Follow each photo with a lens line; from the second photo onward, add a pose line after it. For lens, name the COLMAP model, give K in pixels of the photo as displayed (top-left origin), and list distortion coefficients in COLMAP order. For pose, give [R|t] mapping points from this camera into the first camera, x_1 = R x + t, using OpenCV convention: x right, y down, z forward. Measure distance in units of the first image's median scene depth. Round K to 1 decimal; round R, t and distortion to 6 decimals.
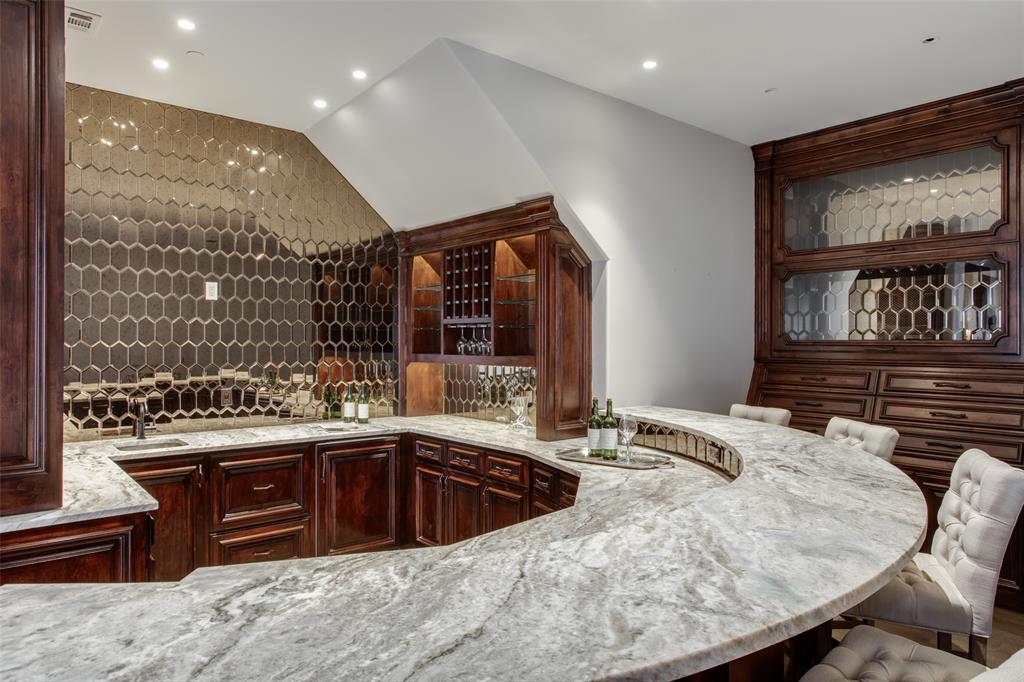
lens RADIAL K [[638.4, 0, 512.0], [0, 638.4, 341.0], [0, 0, 1]] dist [-0.003855, 0.000538]
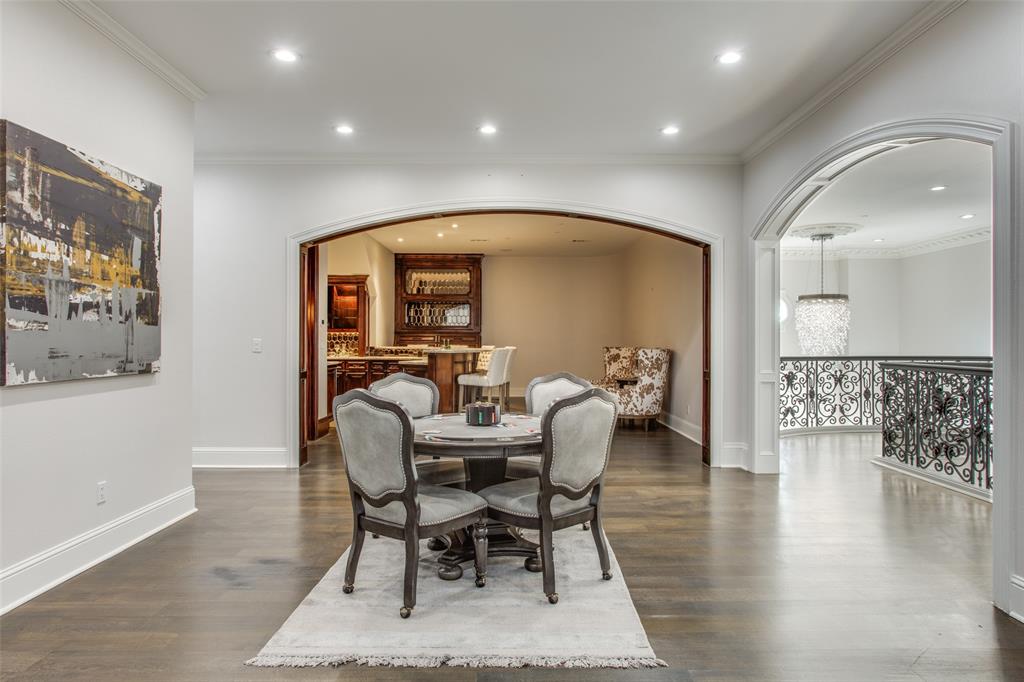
lens RADIAL K [[638.4, 0, 512.0], [0, 638.4, 341.0], [0, 0, 1]] dist [-0.003855, 0.000538]
pose [[0.622524, -0.001001, 0.782600, -1.665127], [-0.004667, 0.999977, 0.004992, 0.056978], [-0.782587, -0.006760, 0.622505, -1.245709]]
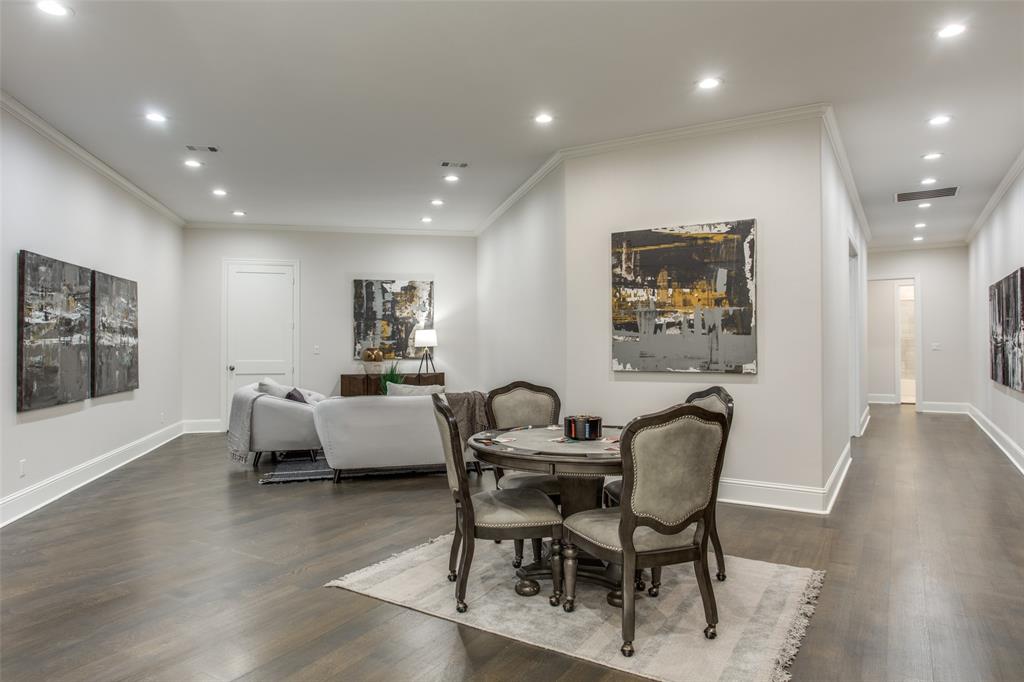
lens RADIAL K [[638.4, 0, 512.0], [0, 638.4, 341.0], [0, 0, 1]] dist [-0.003855, 0.000538]
pose [[0.322776, -0.005148, -0.946461, -0.238272], [0.008602, 0.999960, -0.002505, 0.051410], [0.946436, -0.007333, 0.322807, -1.013126]]
